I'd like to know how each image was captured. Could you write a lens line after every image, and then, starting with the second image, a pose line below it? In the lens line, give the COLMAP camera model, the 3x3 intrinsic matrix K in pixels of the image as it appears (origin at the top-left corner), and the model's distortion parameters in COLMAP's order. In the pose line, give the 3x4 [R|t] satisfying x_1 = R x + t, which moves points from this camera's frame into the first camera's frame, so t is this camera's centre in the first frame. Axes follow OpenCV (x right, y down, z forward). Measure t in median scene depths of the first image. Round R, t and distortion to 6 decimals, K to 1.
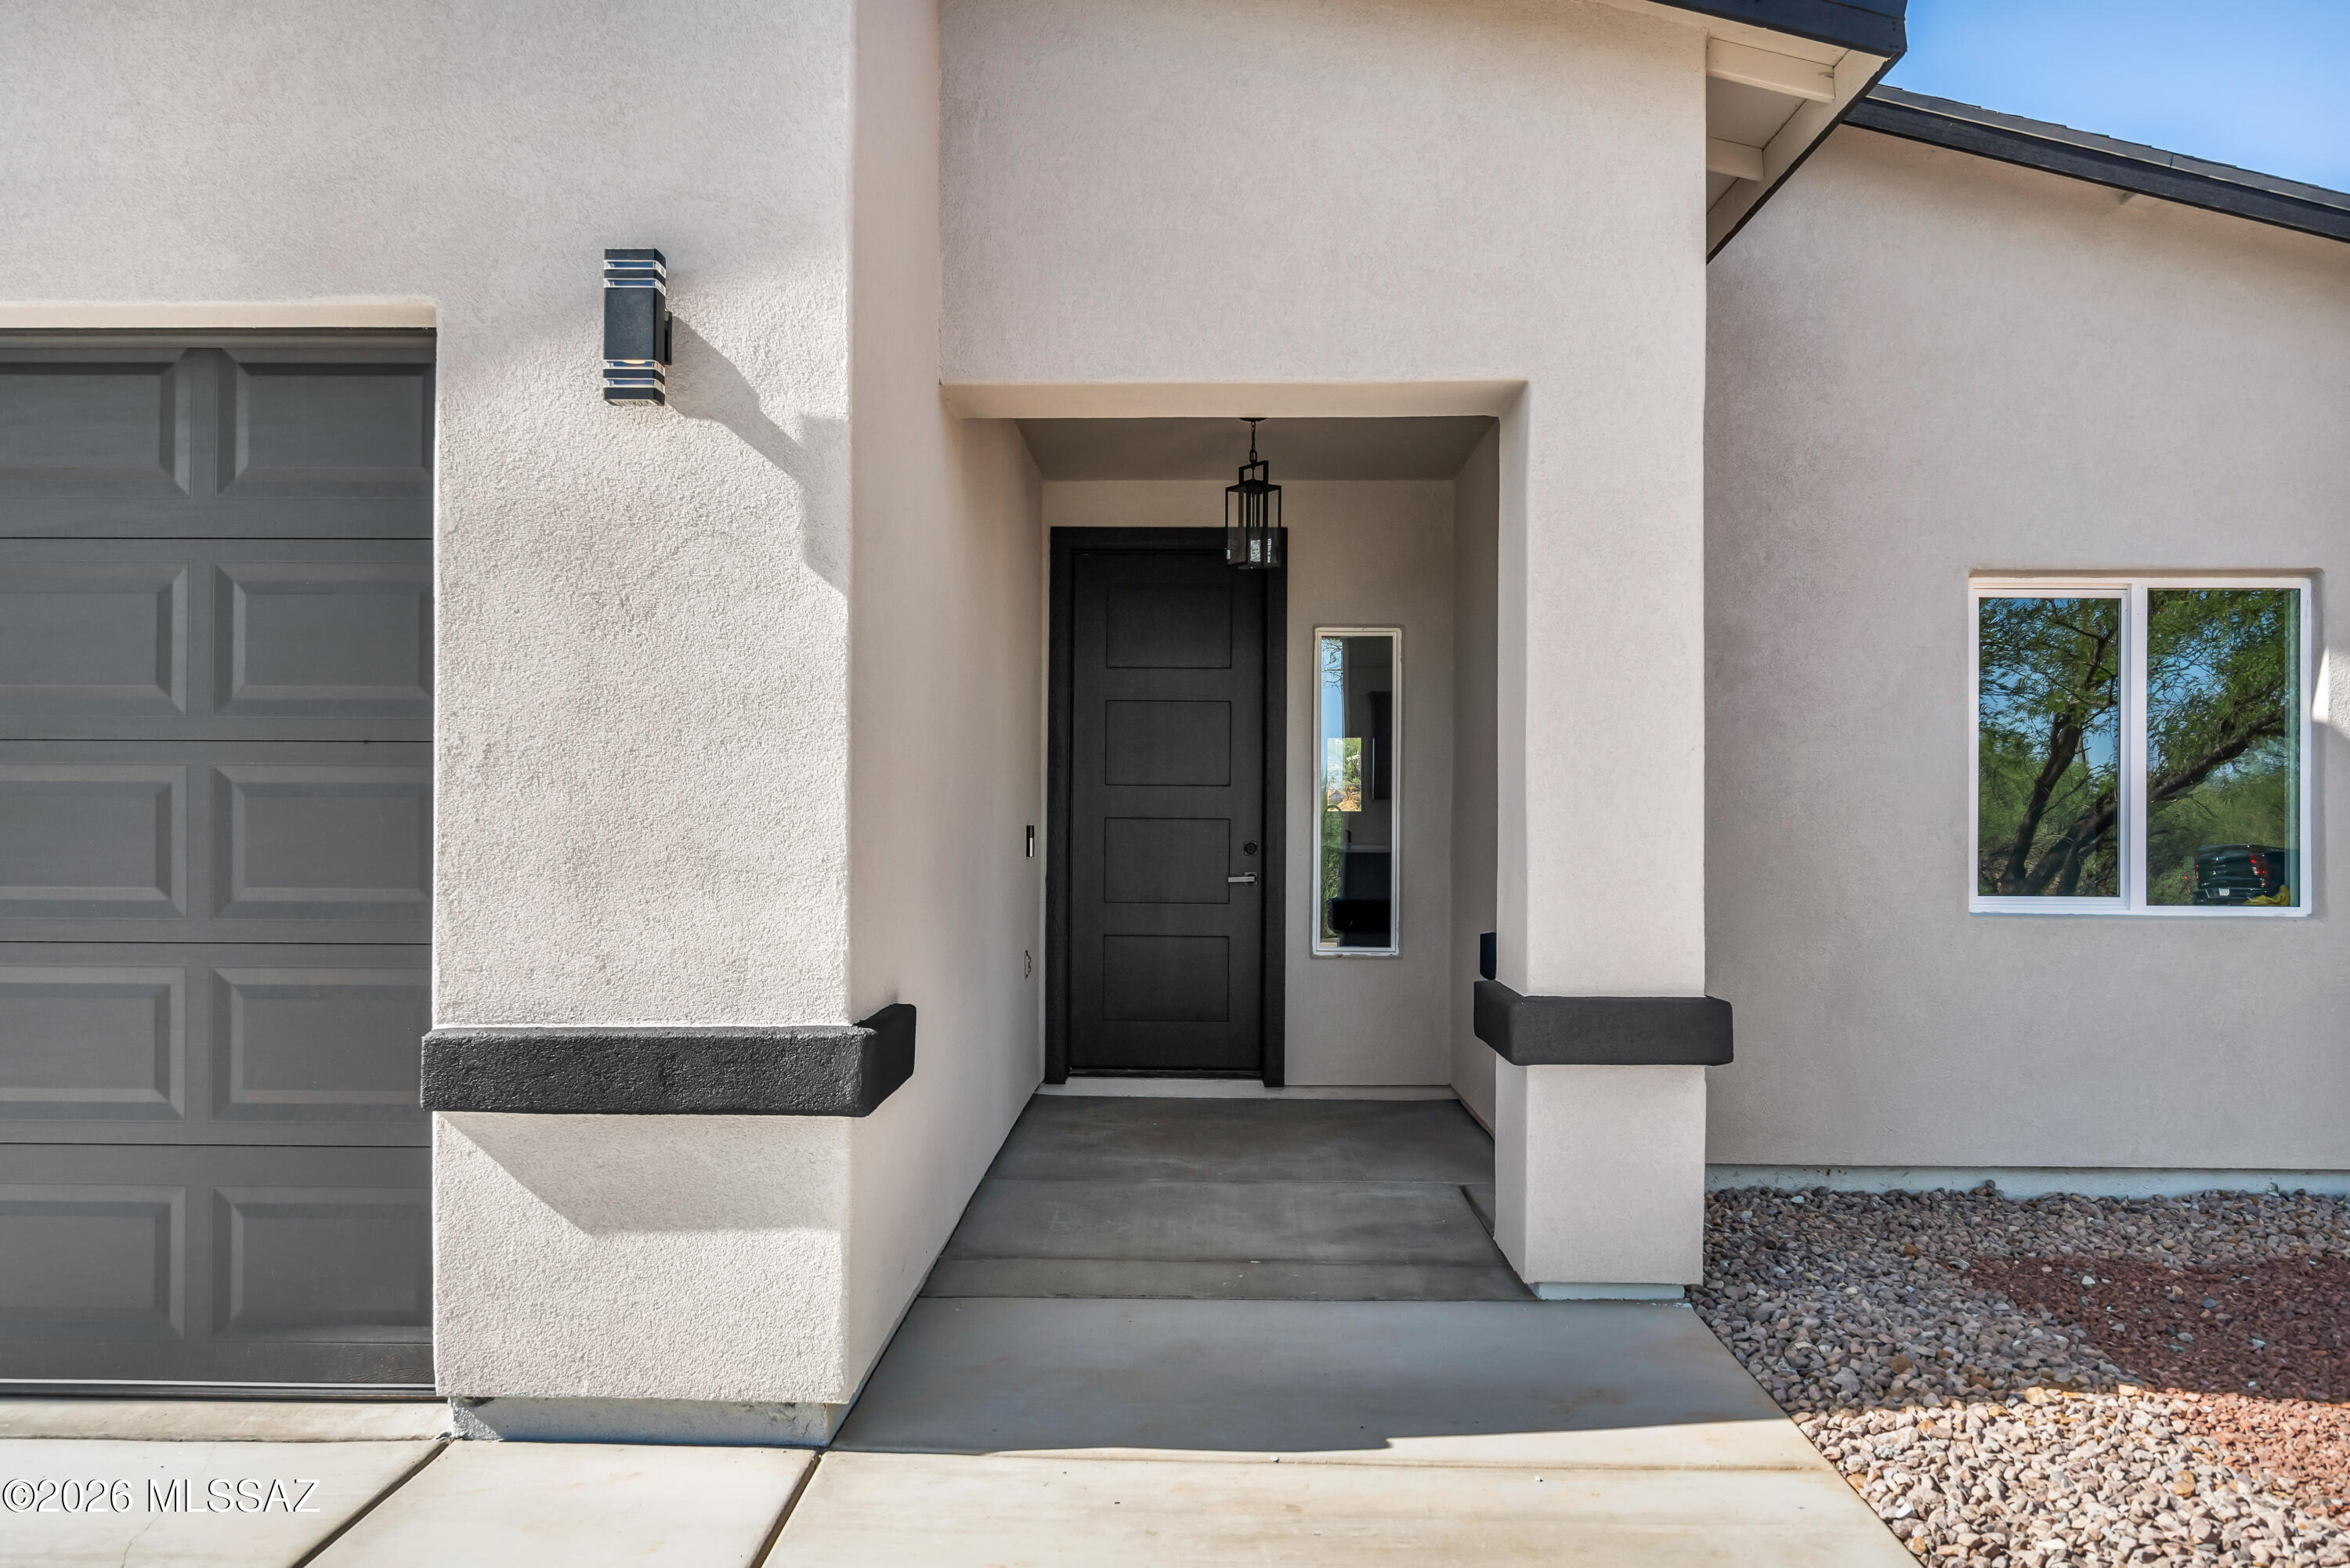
lens RADIAL K [[1862.7, 0, 1172.2], [0, 1862.7, 783.1], [0, 0, 1]] dist [-0.006907, -0.002377]
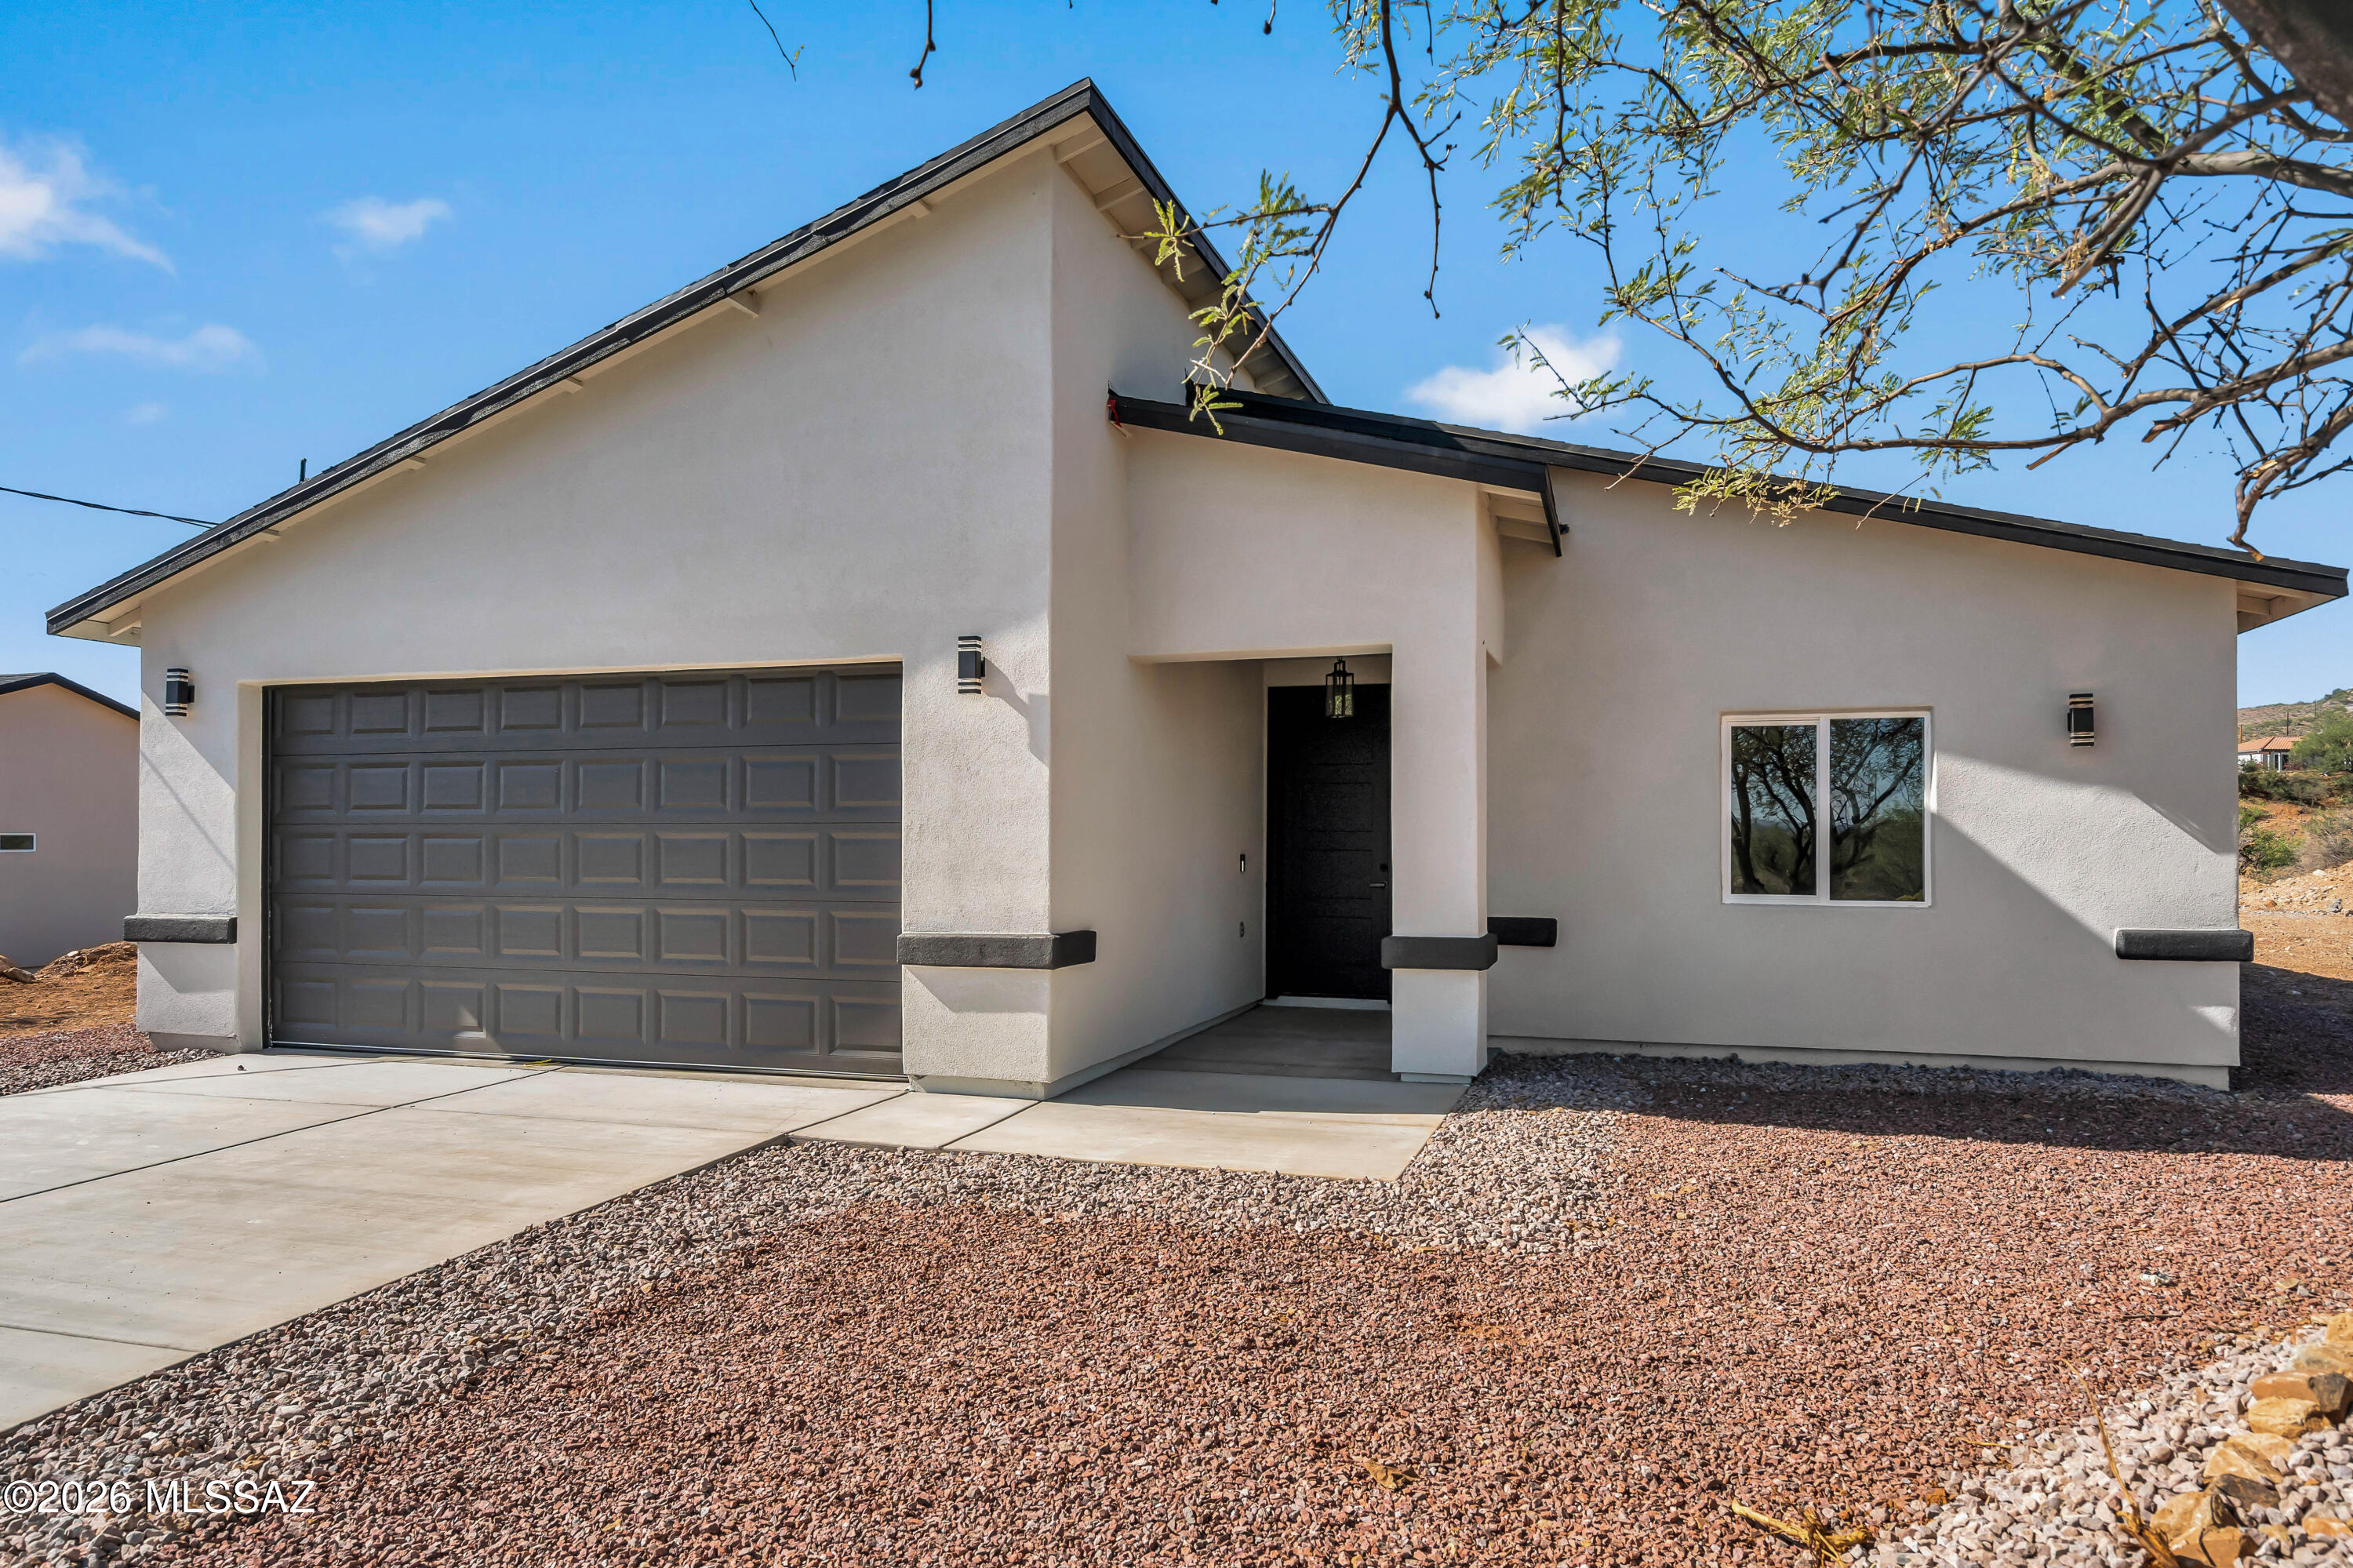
lens RADIAL K [[1505.1, 0, 1176.1], [0, 1505.1, 804.6], [0, 0, 1]] dist [0.003145, 0.000923]
pose [[0.958211, -0.009151, -0.285915, 0.543681], [0.007248, 0.999944, -0.007713, -0.028331], [0.285970, 0.005319, 0.958224, -0.863842]]
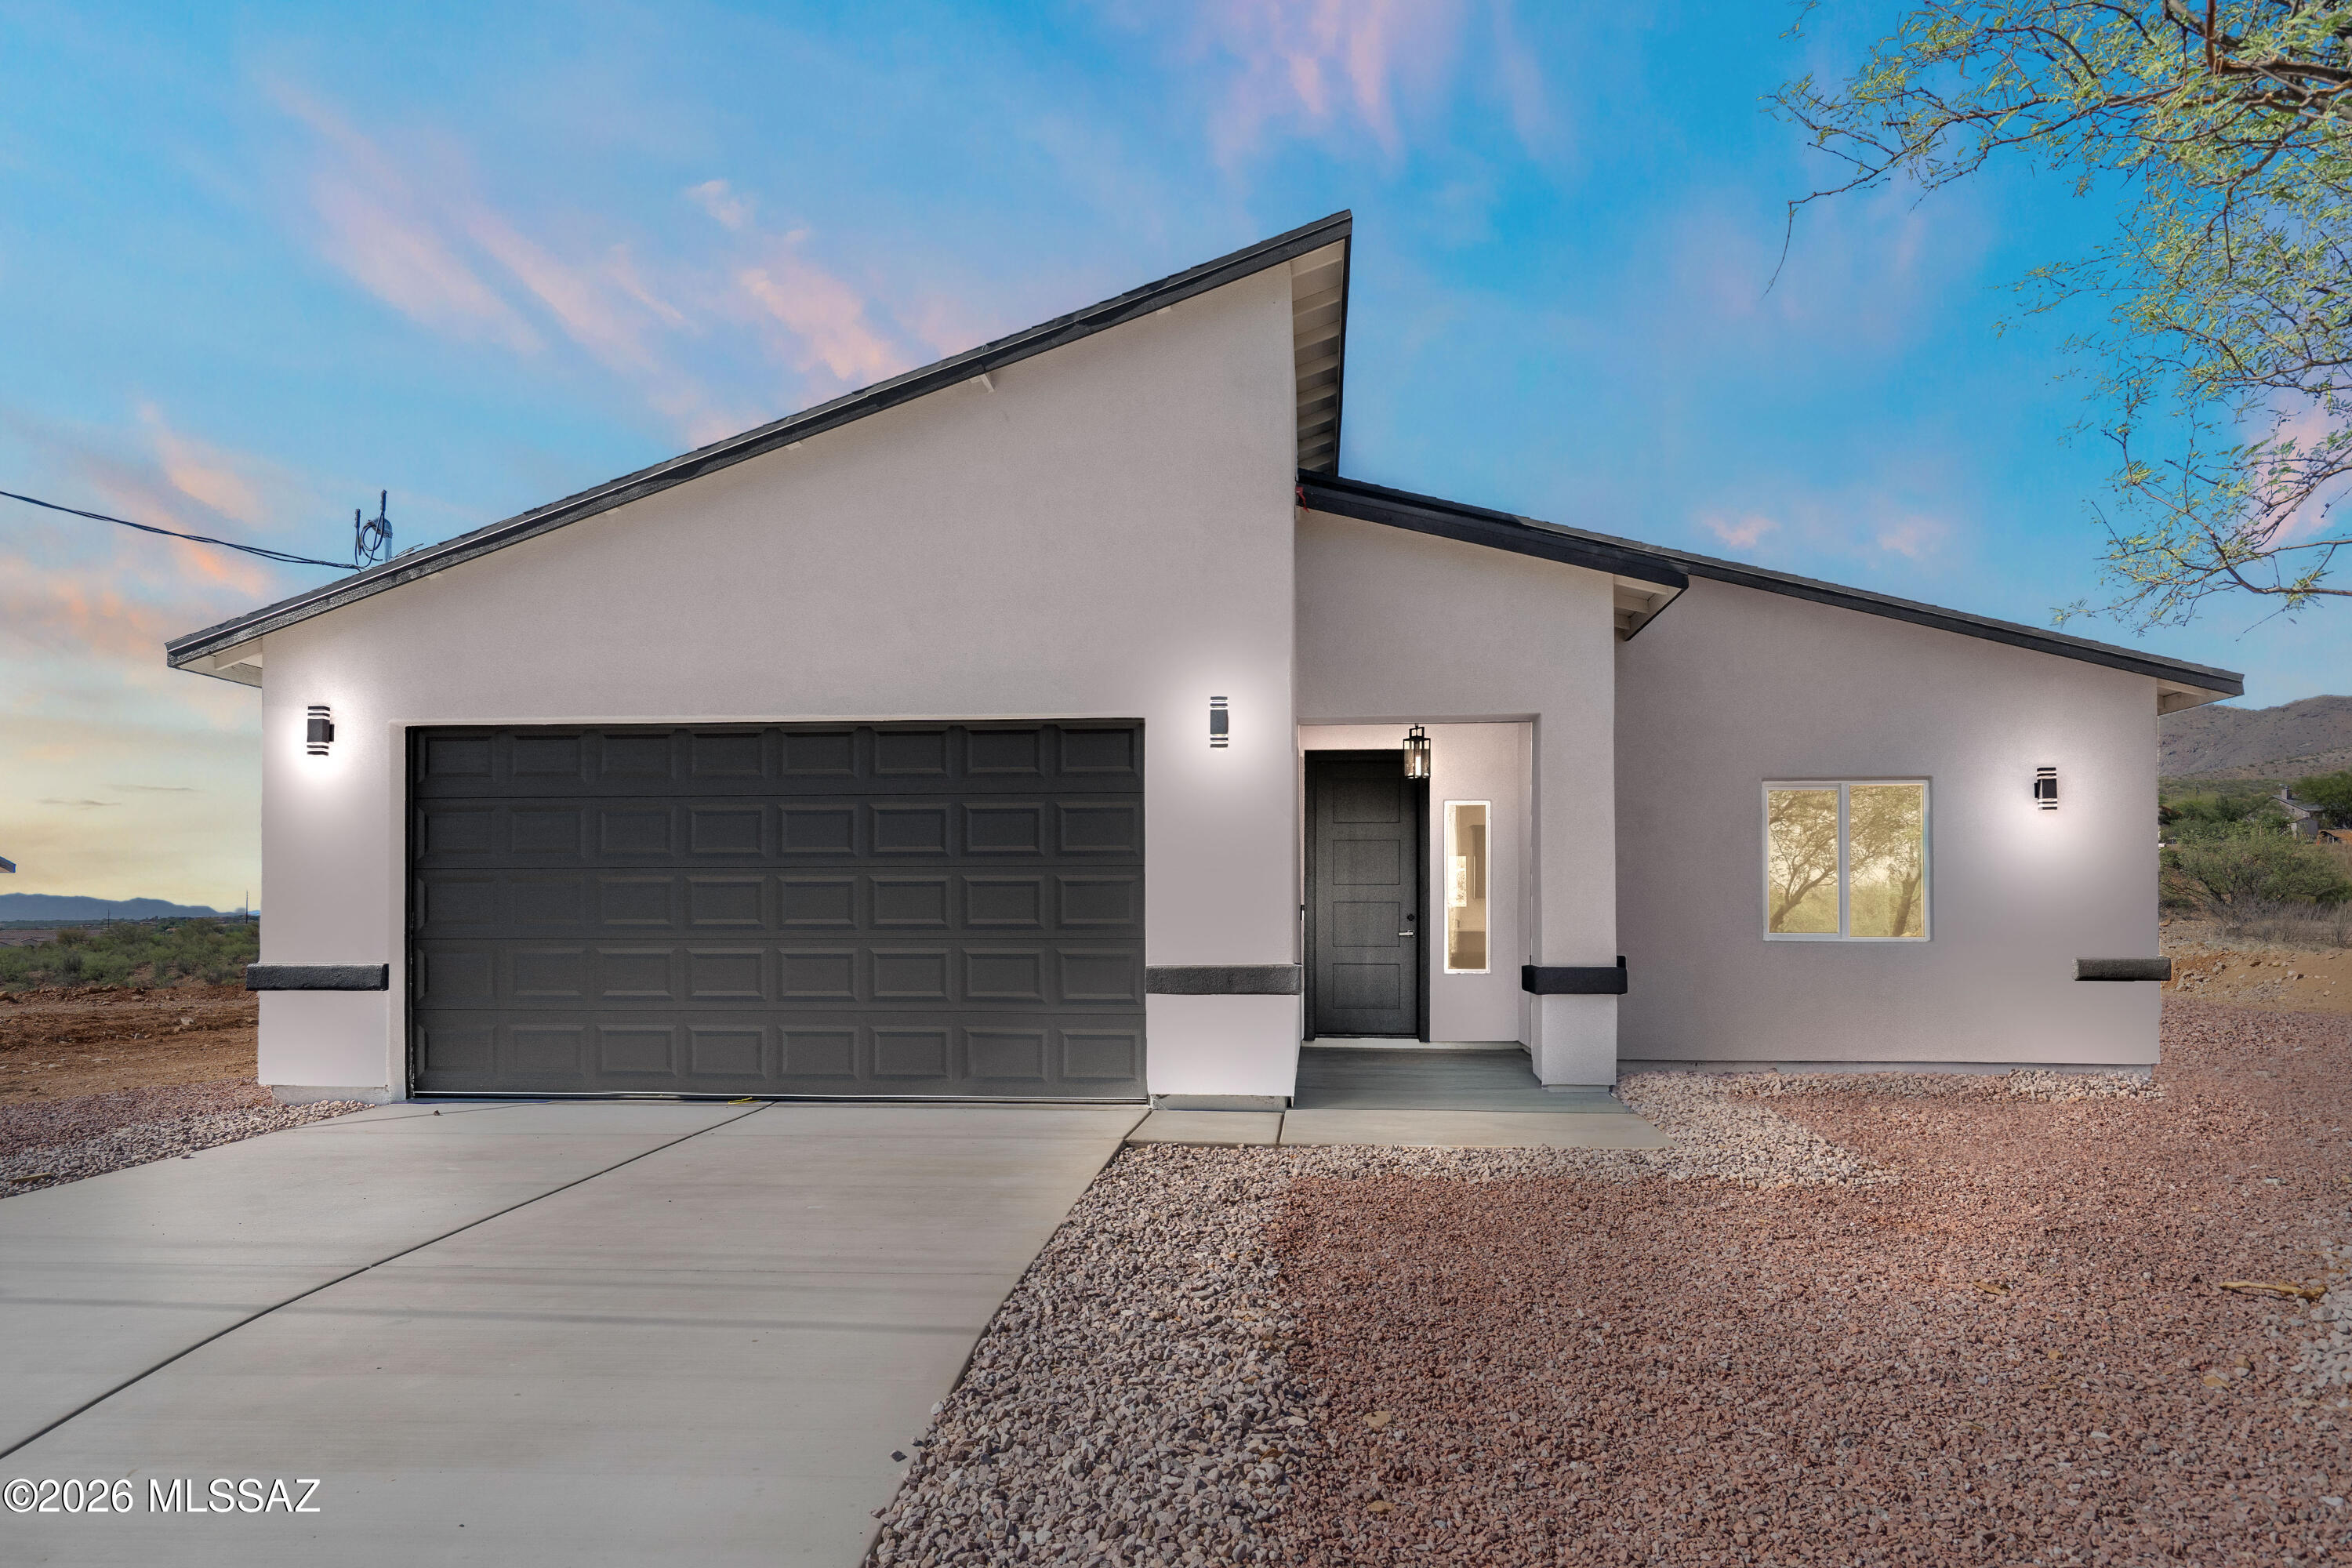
lens RADIAL K [[1603.2, 0, 1182.9], [0, 1603.2, 867.0], [0, 0, 1]] dist [0.007779, 0.001017]
pose [[0.997371, -0.007582, -0.072061, -0.151328], [0.006408, 0.999843, -0.016520, 0.019852], [0.072175, 0.016015, 0.997263, -1.369845]]
